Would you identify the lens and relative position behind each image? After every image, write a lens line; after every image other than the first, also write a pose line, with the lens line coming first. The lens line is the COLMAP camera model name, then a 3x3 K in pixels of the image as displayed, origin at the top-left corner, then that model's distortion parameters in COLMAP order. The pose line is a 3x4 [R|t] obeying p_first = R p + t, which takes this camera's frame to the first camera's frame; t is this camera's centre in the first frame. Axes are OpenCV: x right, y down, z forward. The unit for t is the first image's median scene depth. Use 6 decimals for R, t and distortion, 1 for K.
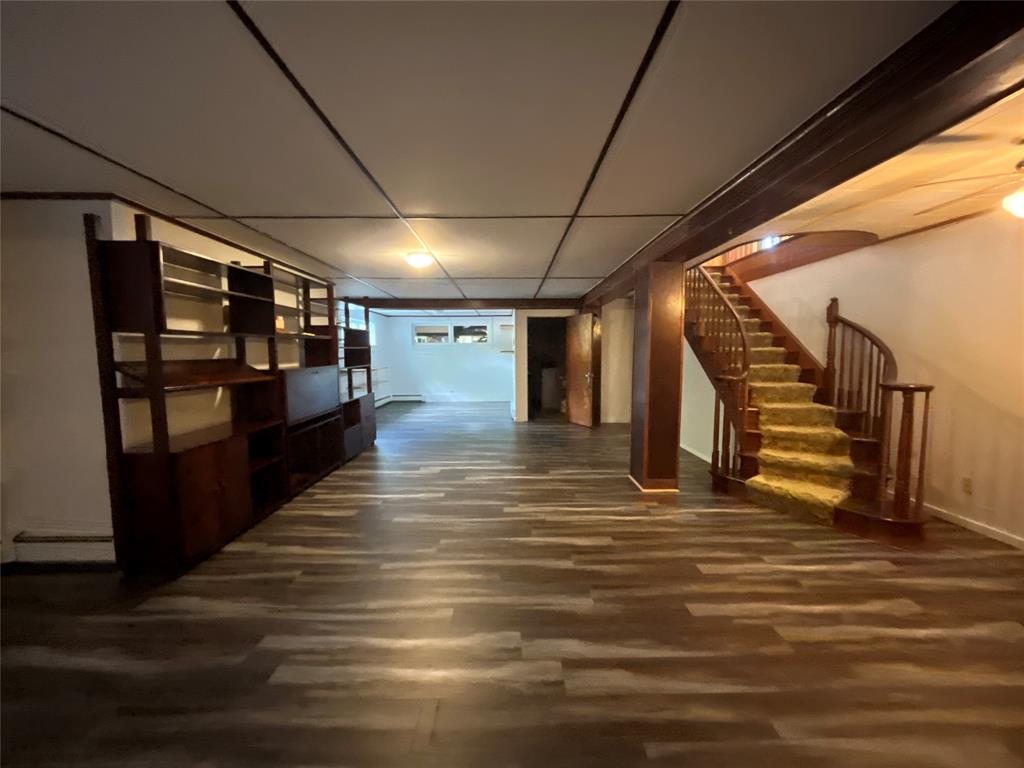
lens RADIAL K [[412.8, 0, 508.6], [0, 412.8, 382.6], [0, 0, 1]] dist [0.003854, 0.000009]
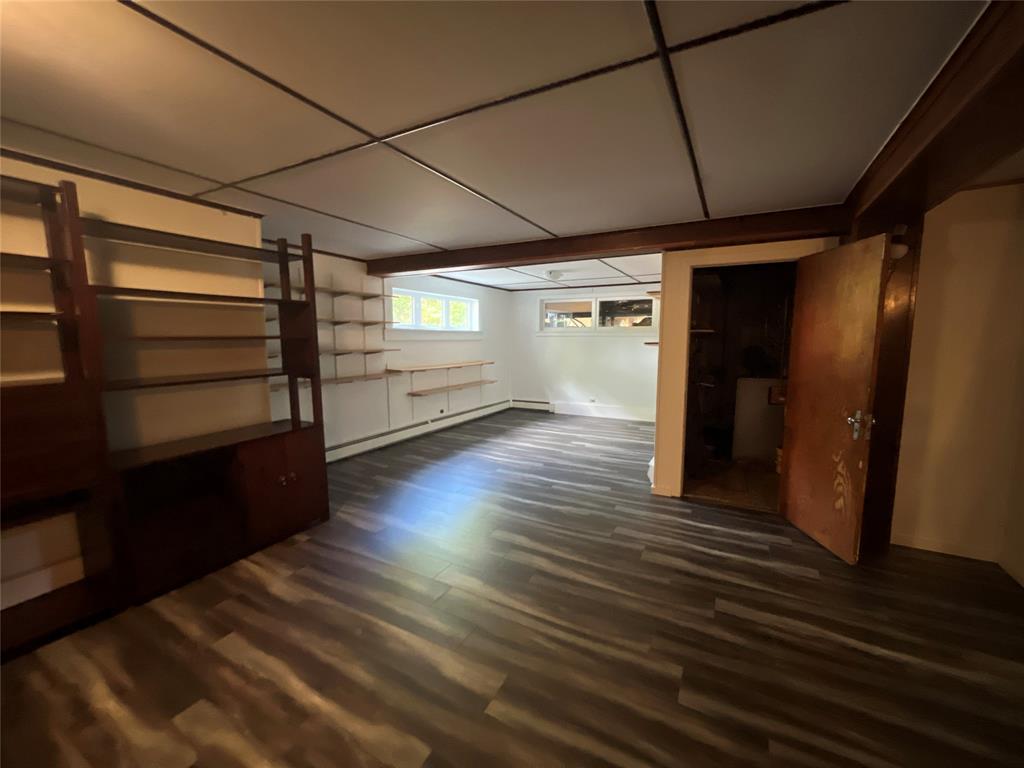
lens RADIAL K [[412.8, 0, 507.3], [0, 412.8, 383.0], [0, 0, 1]] dist [0.003854, 0.000009]
pose [[0.864318, 0.061691, -0.499148, 0.107704], [-0.042823, 0.997872, 0.049177, -0.049749], [0.501119, -0.021129, 0.865120, 0.530425]]
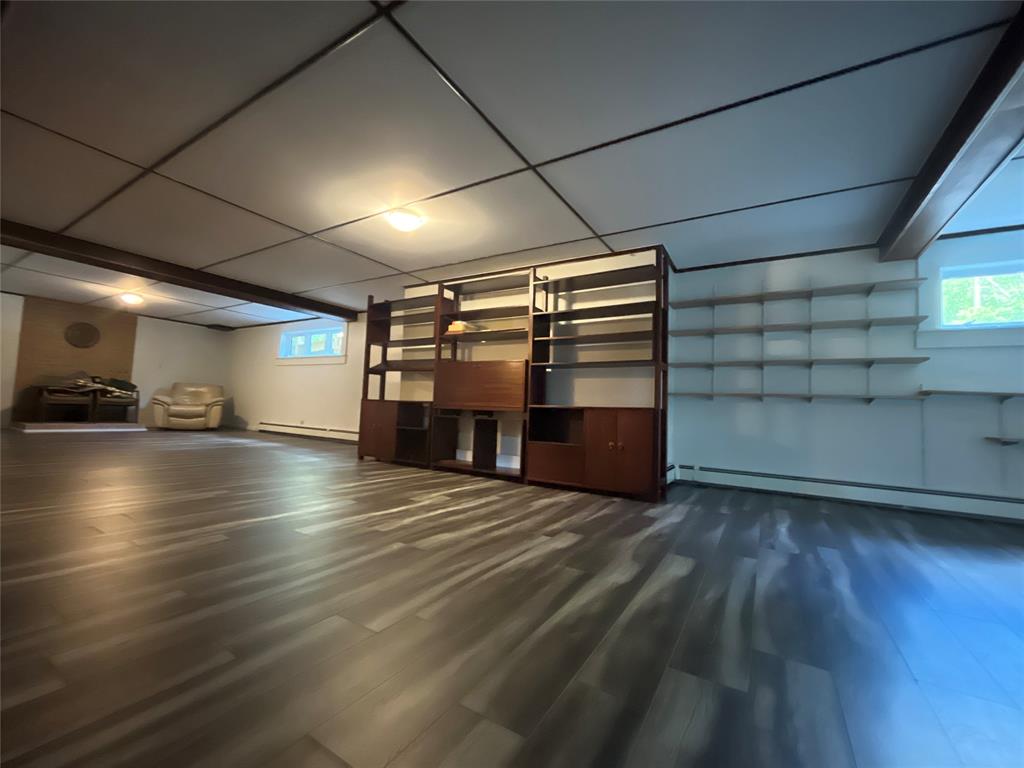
lens RADIAL K [[412.8, 0, 511.2], [0, 412.8, 385.0], [0, 0, 1]] dist [0.003854, 0.000009]
pose [[-0.537223, -0.064753, -0.840951, 0.193498], [-0.106639, 0.994262, -0.008434, 0.008346], [0.836672, 0.085147, -0.541045, 0.866624]]
